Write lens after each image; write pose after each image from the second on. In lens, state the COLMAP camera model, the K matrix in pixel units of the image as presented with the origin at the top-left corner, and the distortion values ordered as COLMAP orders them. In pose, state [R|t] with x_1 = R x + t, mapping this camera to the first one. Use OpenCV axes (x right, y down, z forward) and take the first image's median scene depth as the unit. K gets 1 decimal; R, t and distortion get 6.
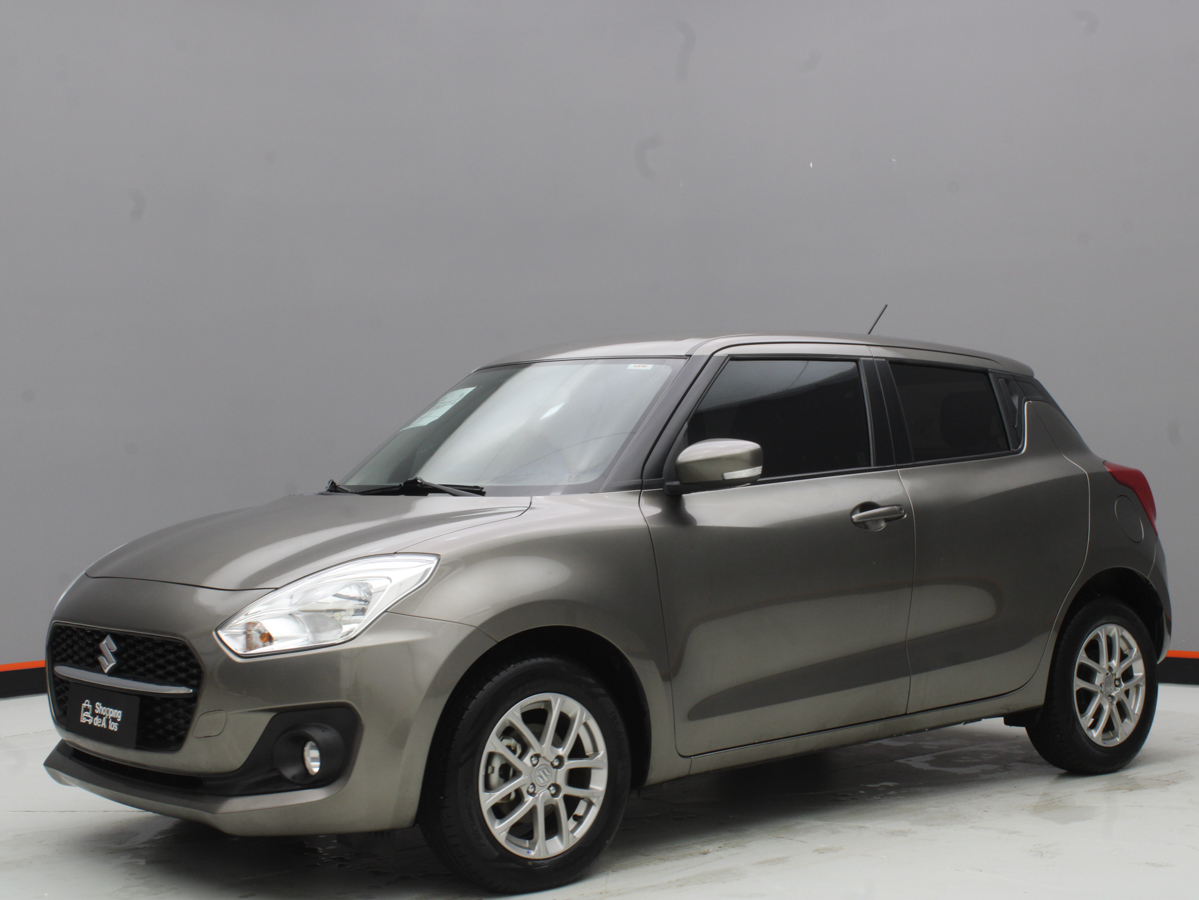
lens RADIAL K [[1673.7, 0, 599.6], [0, 1673.7, 450.7], [0, 0, 1]] dist [-0.010792, 0.000000]
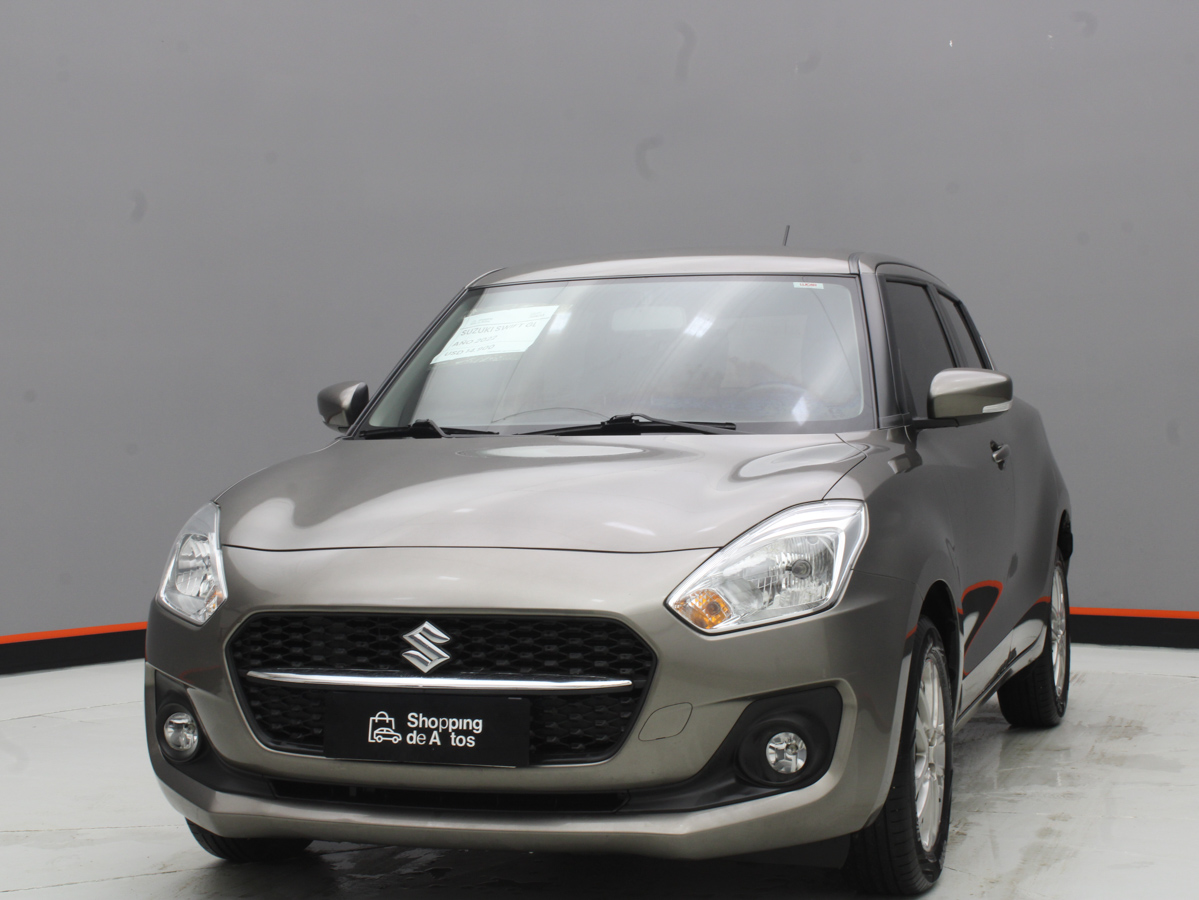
lens RADIAL K [[1943.3, 0, 599.4], [0, 1943.3, 451.0], [0, 0, 1]] dist [0.155171, 0.000000]
pose [[0.857862, -0.009681, 0.513789, -0.677533], [-0.004081, 0.999663, 0.025649, 0.011617], [-0.513864, -0.024100, 0.857533, 0.217048]]
